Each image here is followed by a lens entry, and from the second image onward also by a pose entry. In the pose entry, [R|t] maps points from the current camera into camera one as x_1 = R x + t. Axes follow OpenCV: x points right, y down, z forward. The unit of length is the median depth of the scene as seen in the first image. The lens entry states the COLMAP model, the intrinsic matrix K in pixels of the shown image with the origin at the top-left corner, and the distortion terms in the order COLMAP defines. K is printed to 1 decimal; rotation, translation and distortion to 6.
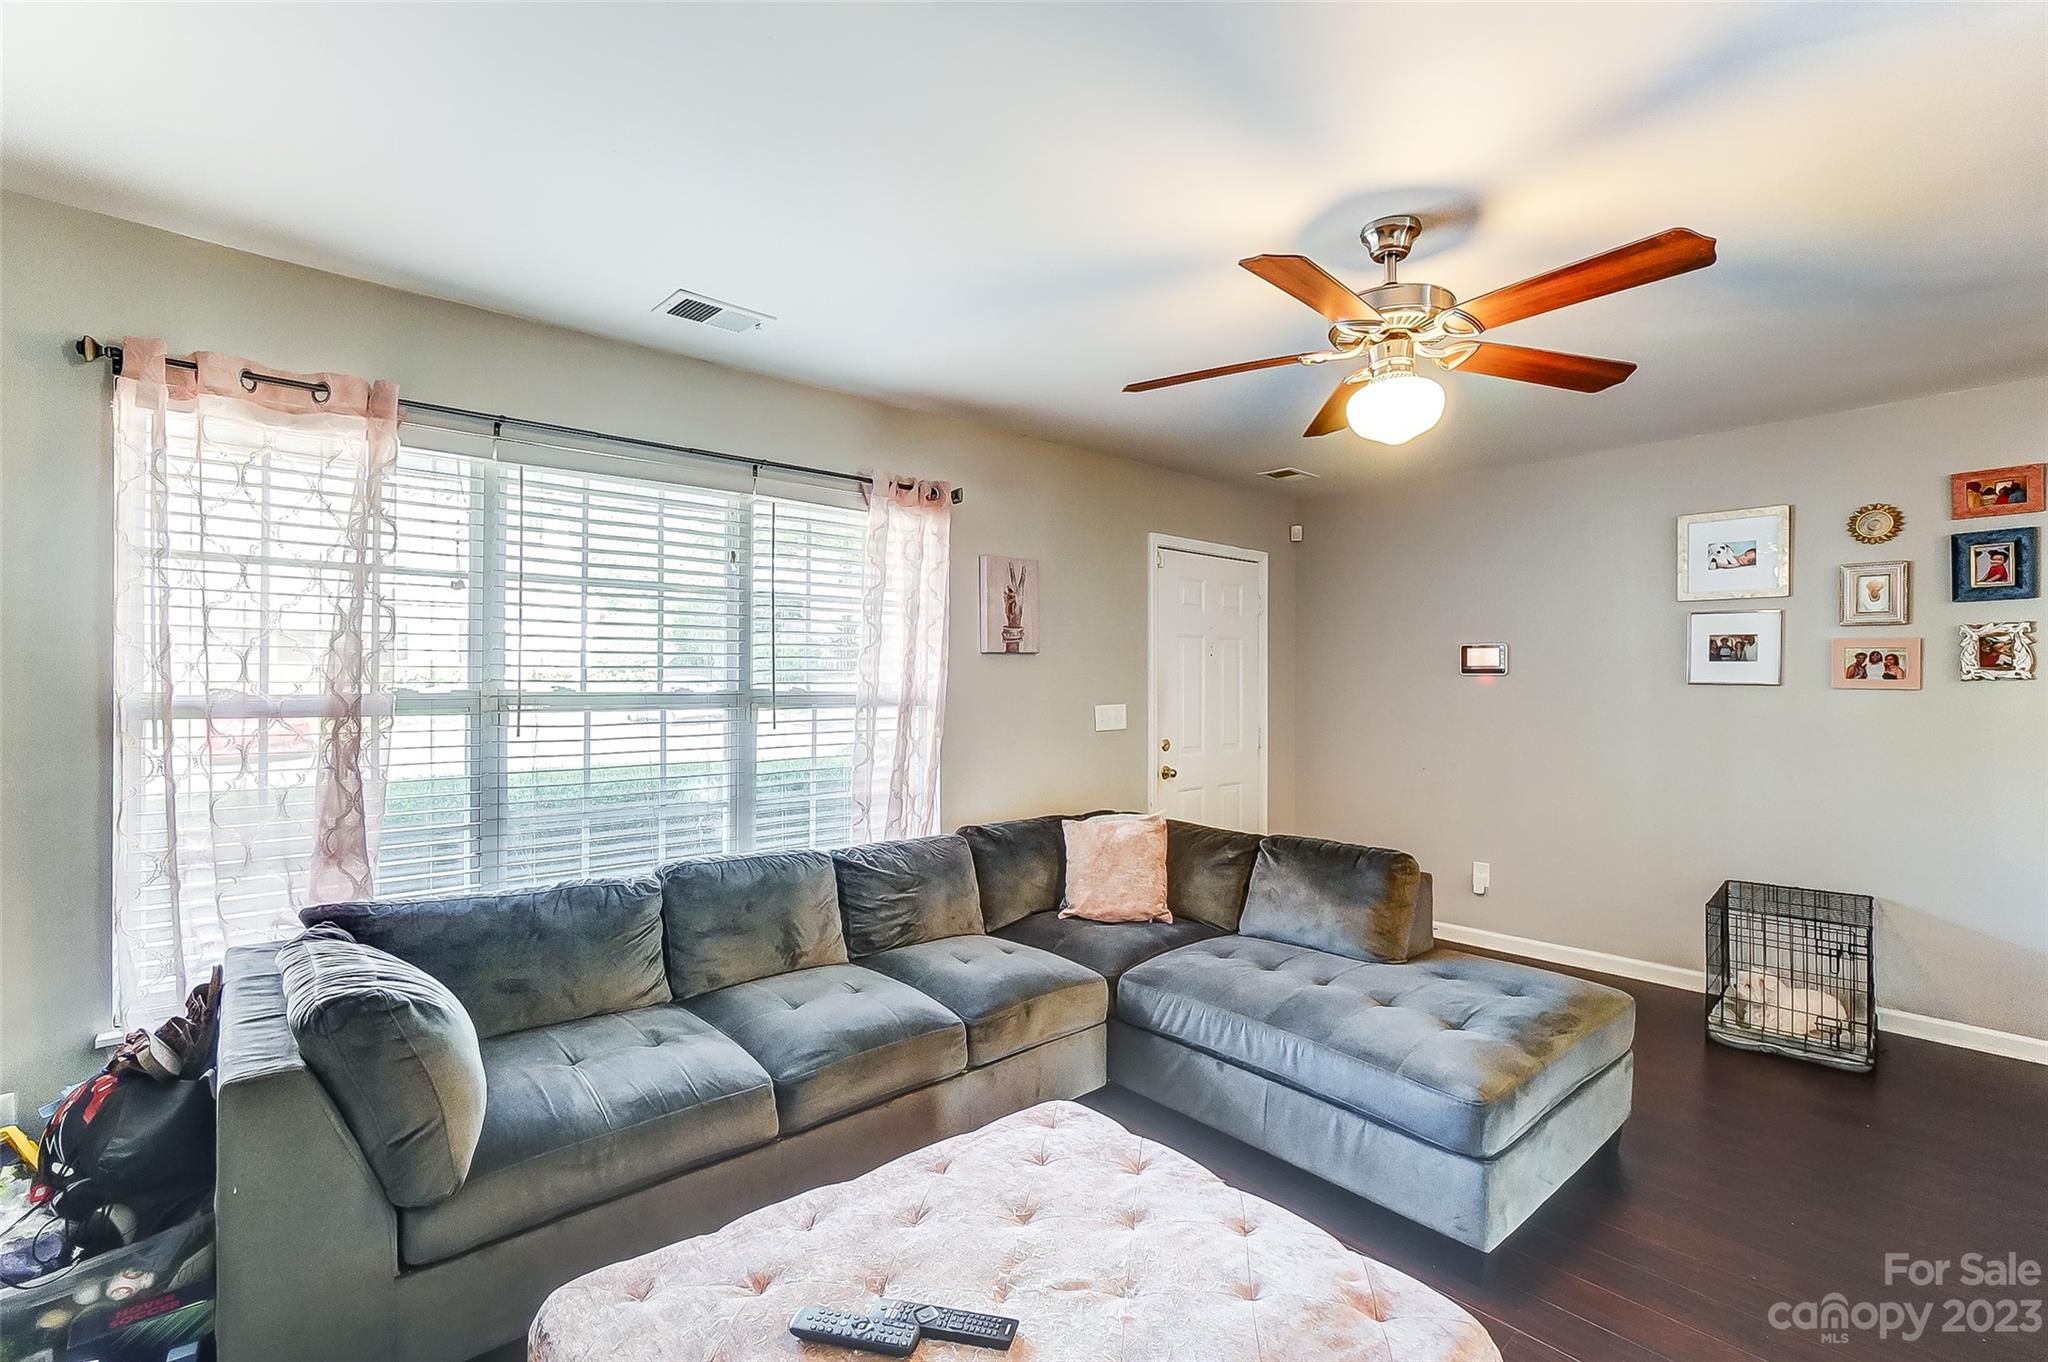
lens RADIAL K [[899.7, 0, 1024.3], [0, 899.7, 670.2], [0, 0, 1]] dist [-0.009788, 0.001033]
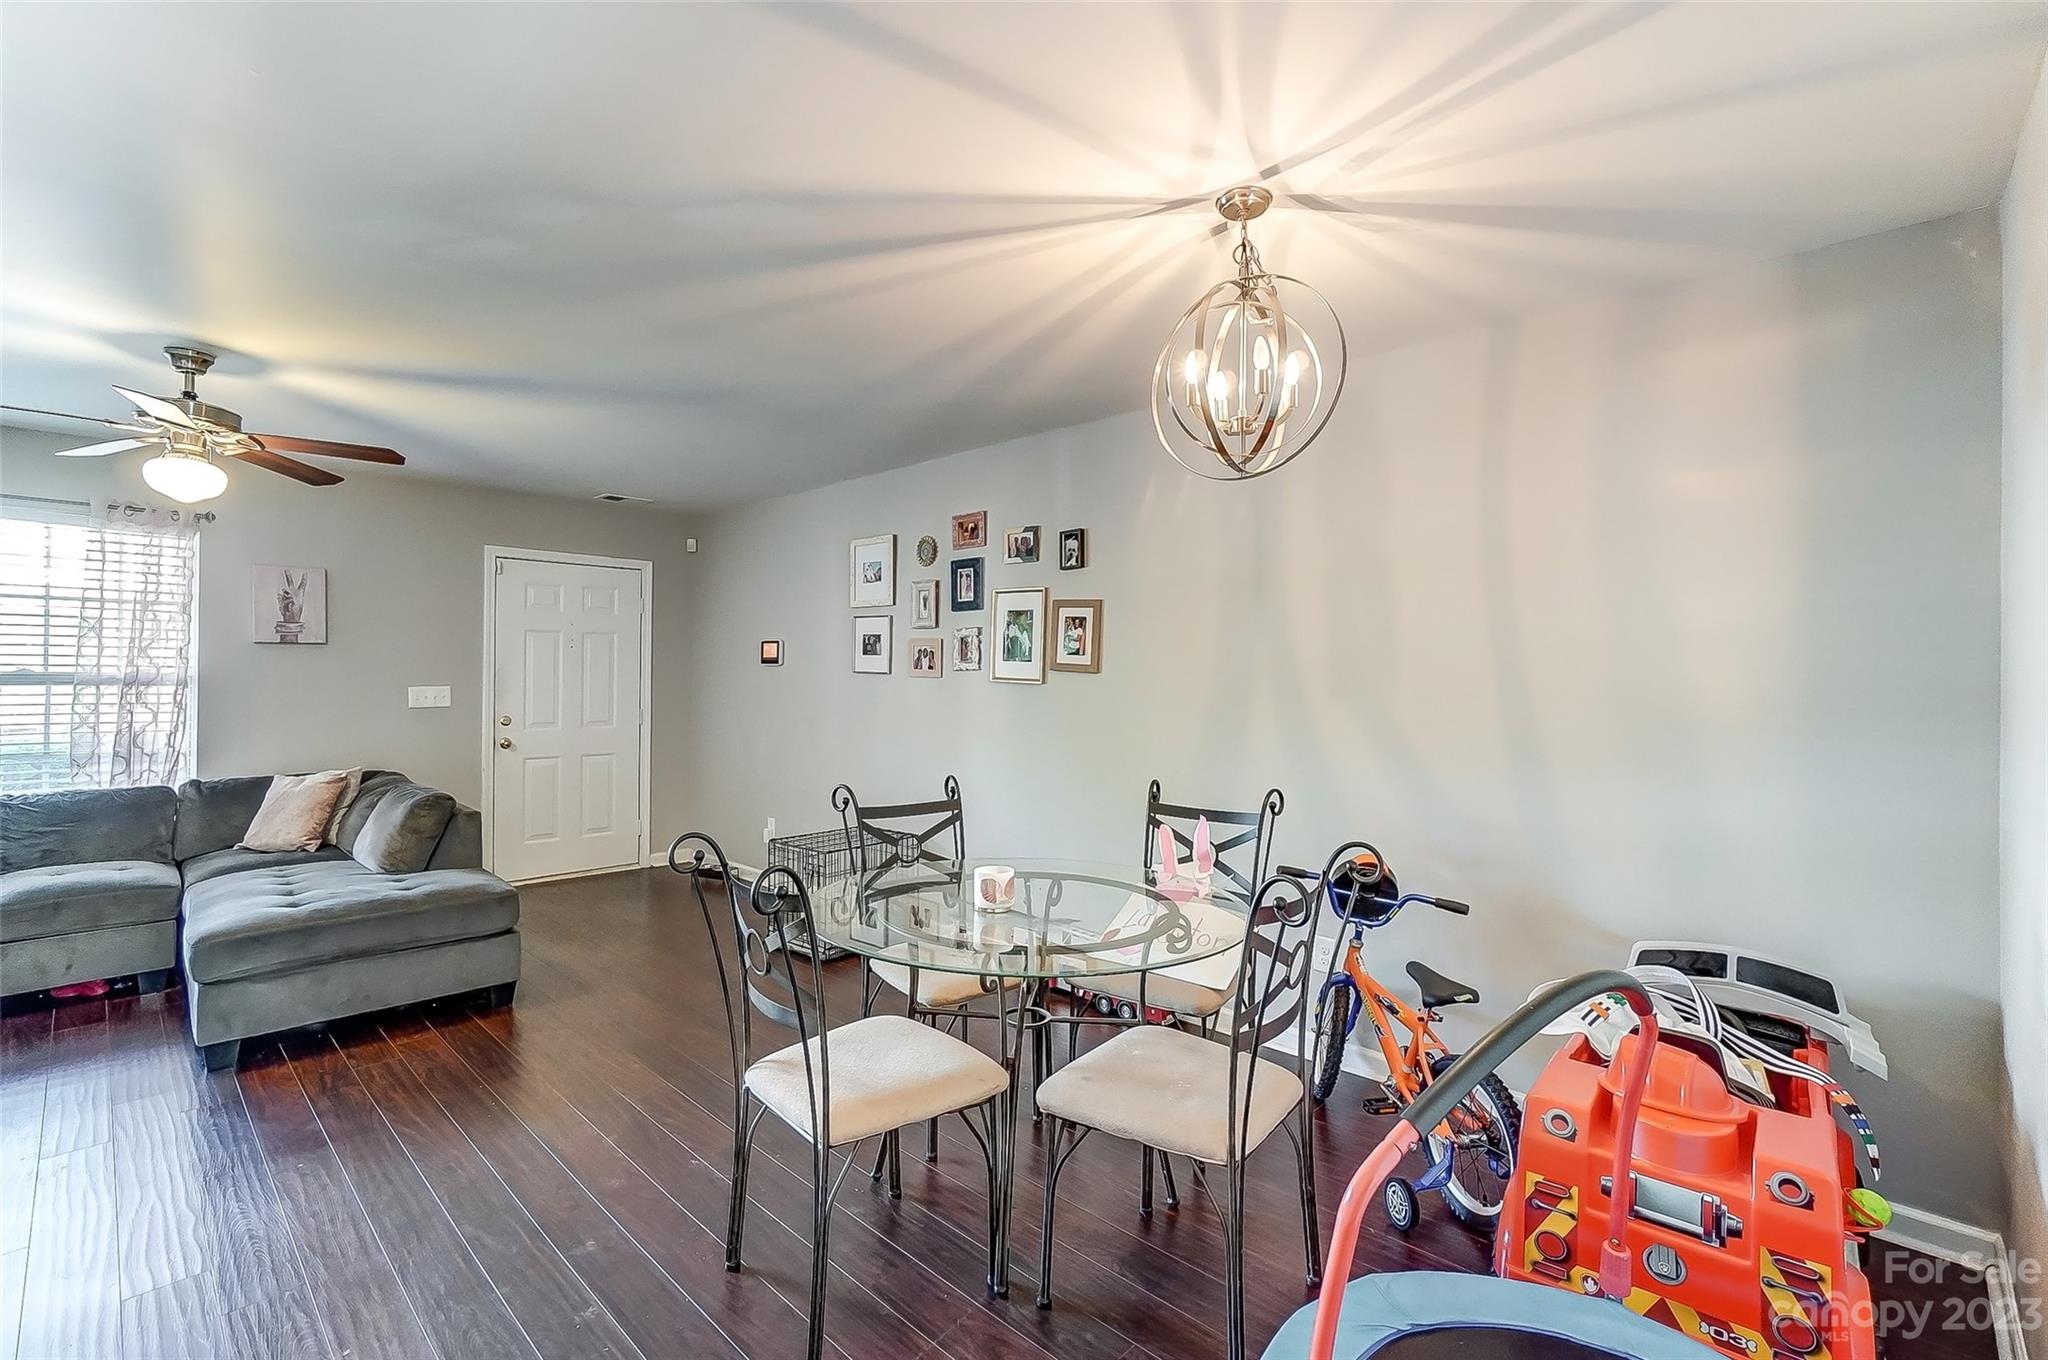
lens RADIAL K [[917.3, 0, 1061.8], [0, 917.3, 674.8], [0, 0, 1]] dist [0.001057, 0.000675]
pose [[0.998182, 0.007952, 0.059752, 1.006331], [-0.008735, 0.999879, 0.012853, -0.000982], [-0.059642, -0.013351, 0.998131, -0.341542]]
